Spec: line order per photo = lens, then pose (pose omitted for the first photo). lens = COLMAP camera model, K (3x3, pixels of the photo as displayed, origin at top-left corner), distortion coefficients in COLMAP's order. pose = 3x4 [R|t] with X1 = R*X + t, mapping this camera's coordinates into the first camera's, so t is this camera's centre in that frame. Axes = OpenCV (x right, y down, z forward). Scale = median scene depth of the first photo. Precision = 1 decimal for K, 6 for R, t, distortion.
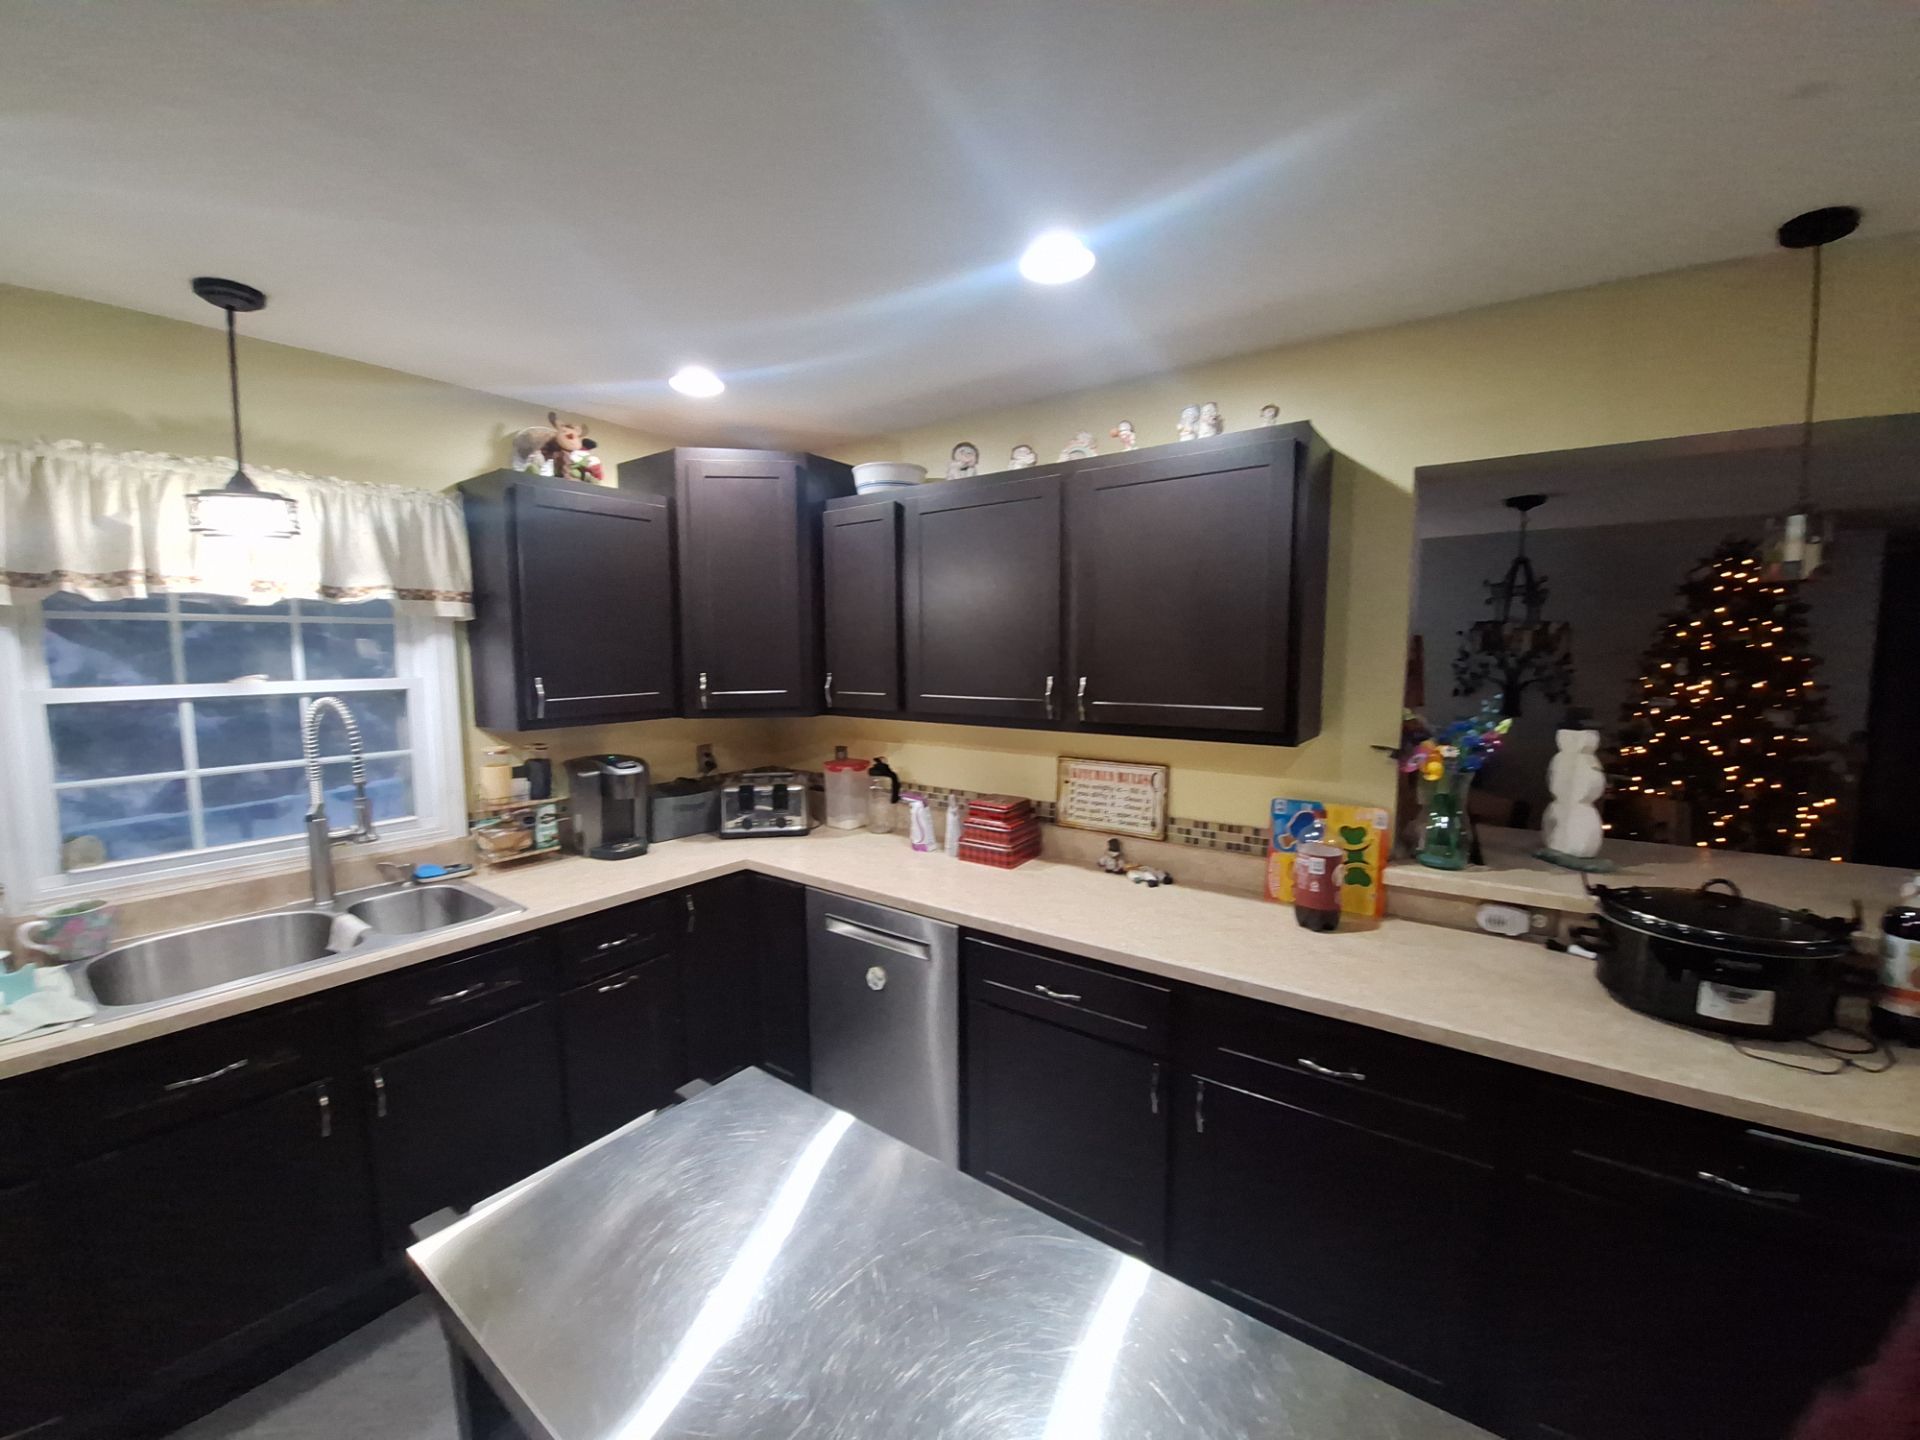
lens RADIAL K [[761.6, 0, 956.8], [0, 761.6, 725.7], [0, 0, 1]] dist [-0.001632, -0.009399]
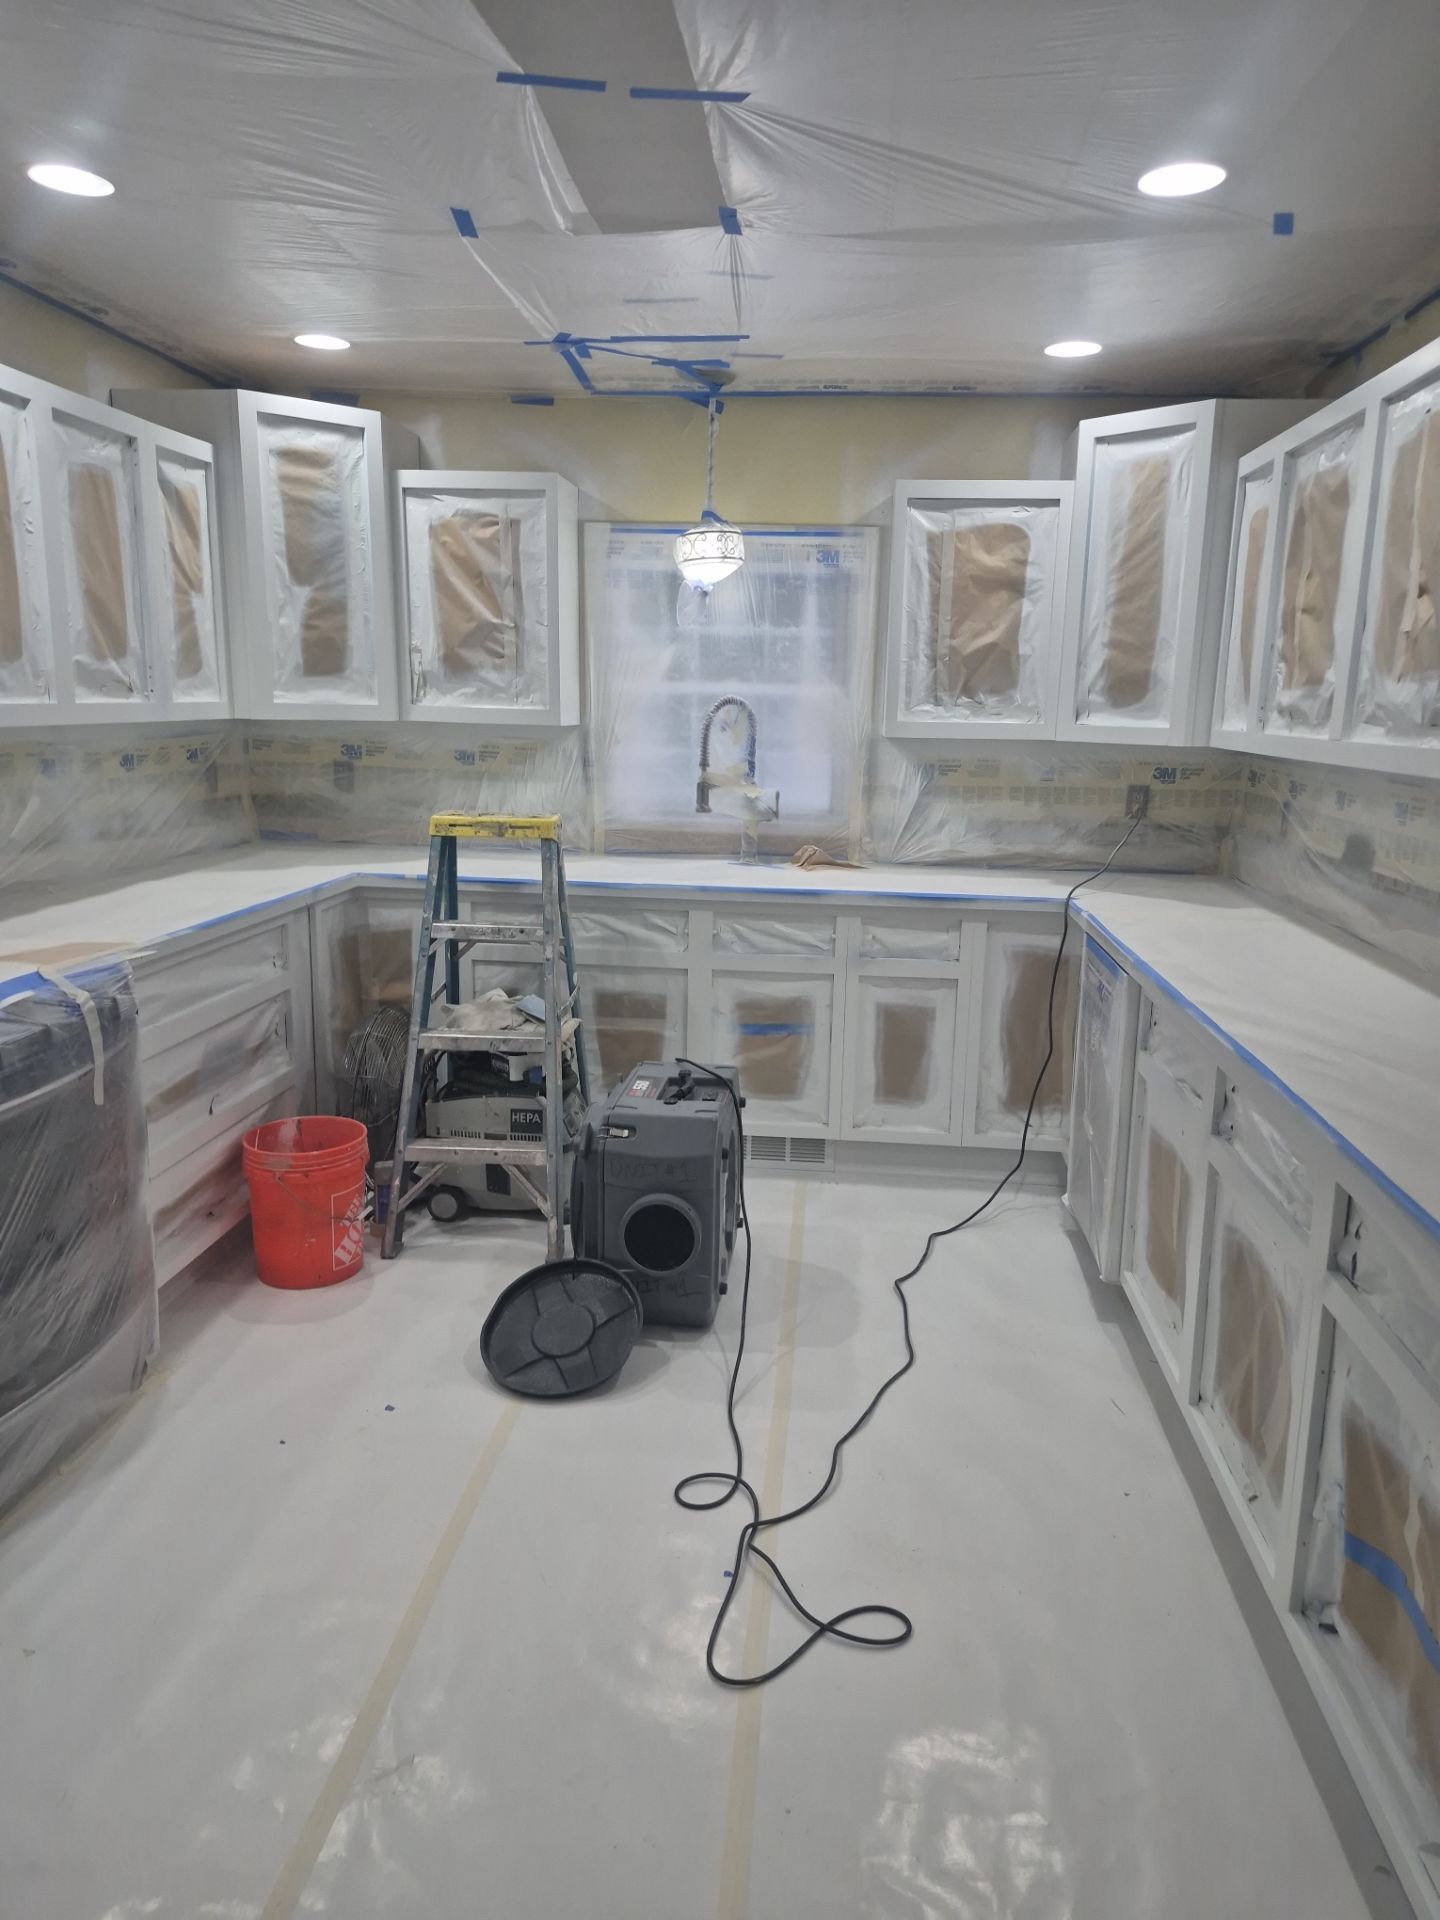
lens RADIAL K [[1332.2, 0, 731.4], [0, 1332.2, 968.9], [0, 0, 1]] dist [0.118635, -0.156141]
pose [[0.515753, 0.189624, -0.835489, 0.889078], [-0.112944, 0.981736, 0.153095, 0.061431], [0.849260, 0.015405, 0.527750, -0.160850]]
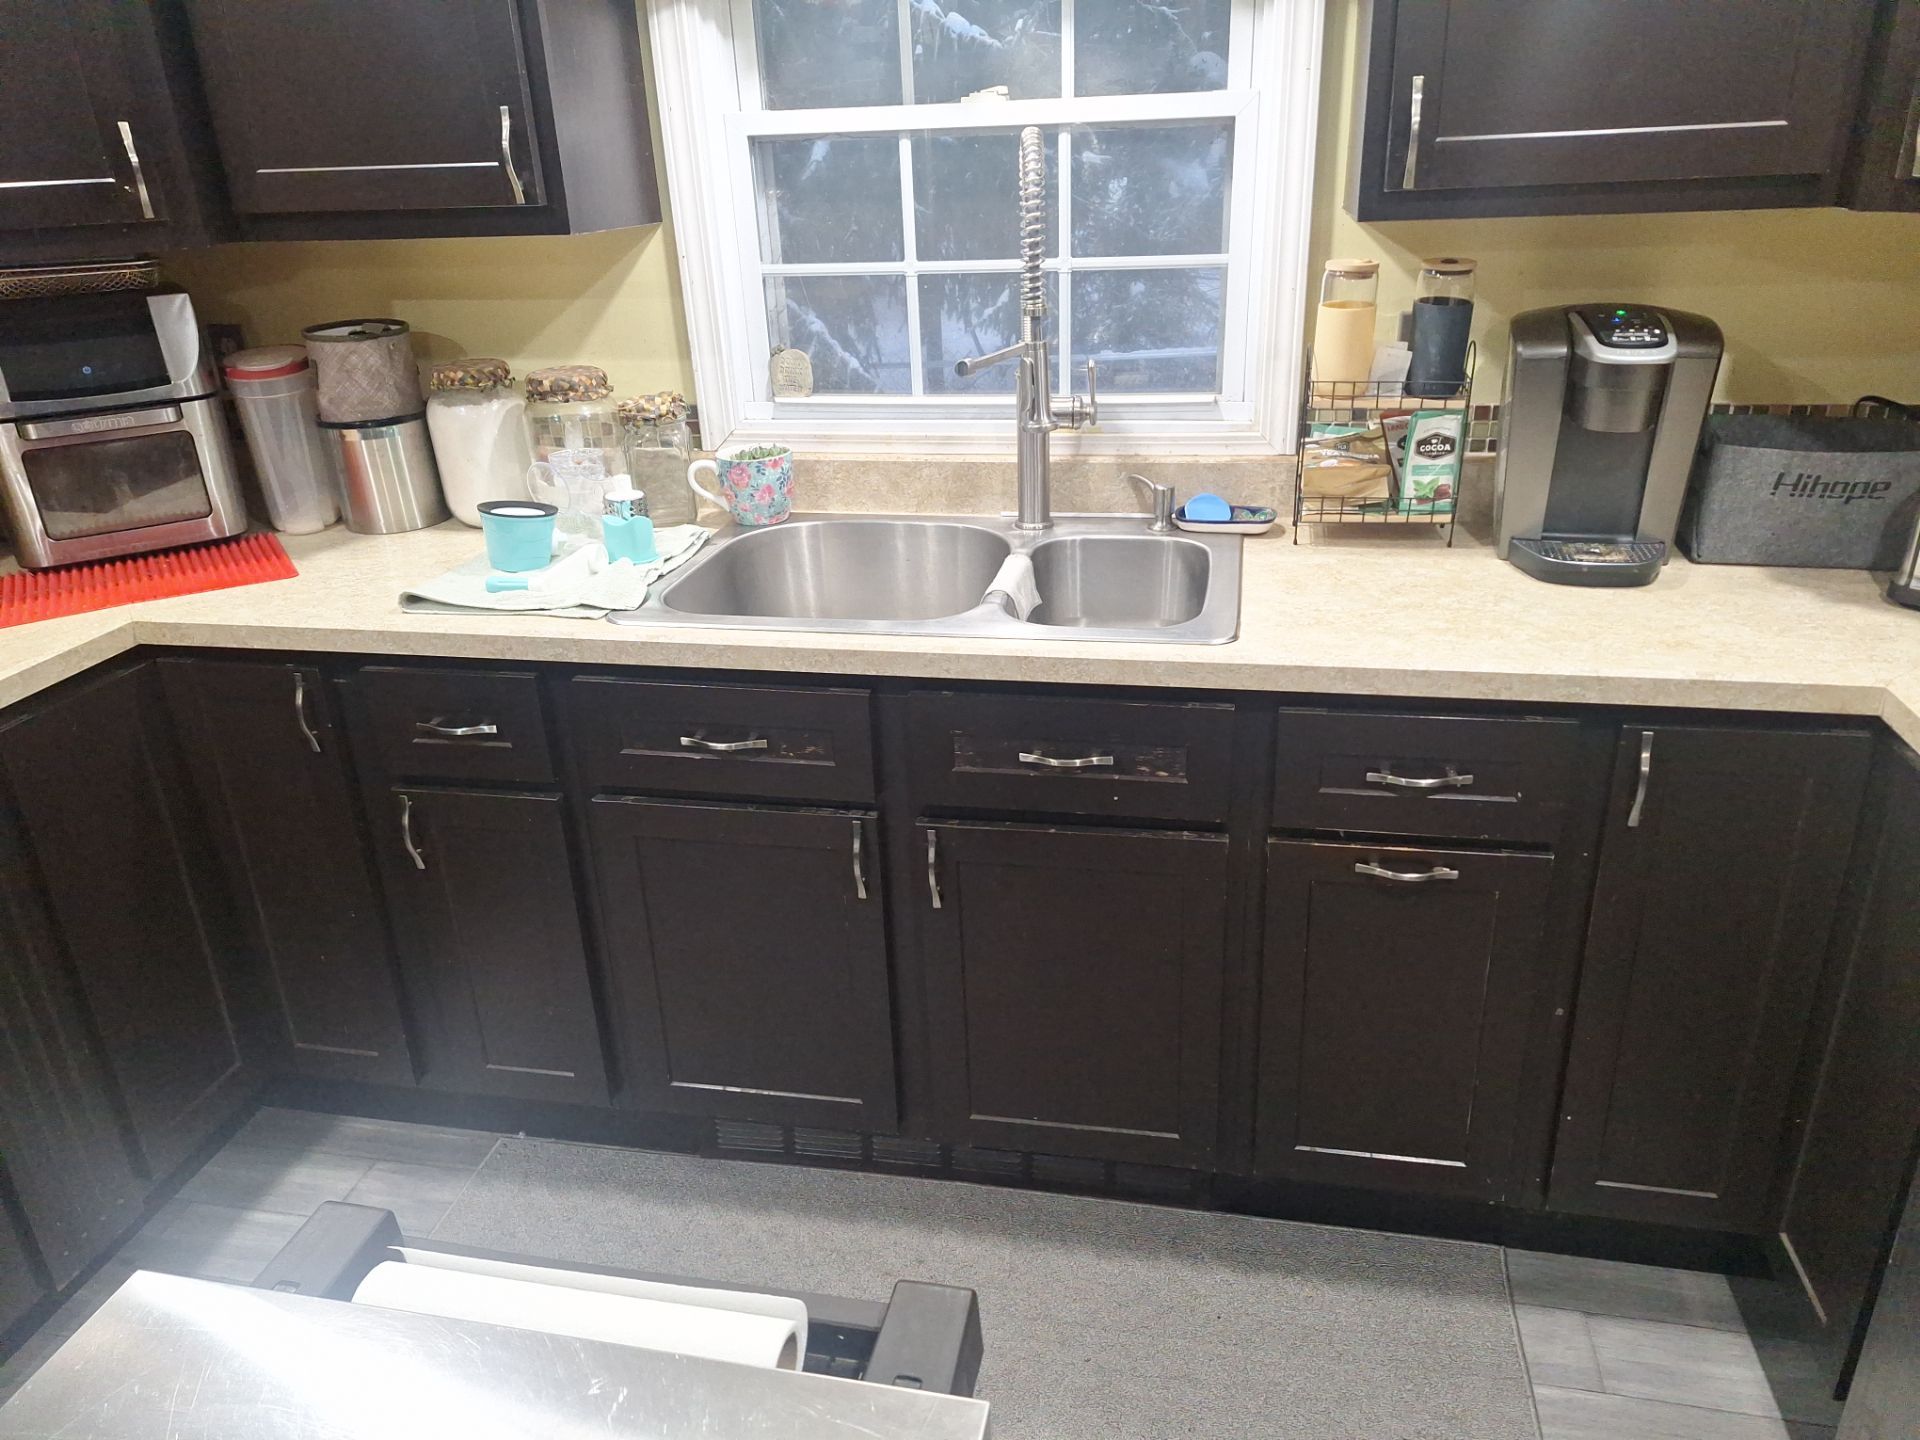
lens RADIAL K [[1316.2, 0, 960.0], [0, 1316.2, 720.0], [0, 0, 1]] dist [0.088961, -0.108694]
pose [[0.417198, 0.354121, -0.836985, 0.035690], [-0.056774, 0.929319, 0.364887, 0.006799], [0.907041, -0.104711, 0.407815, 0.453585]]
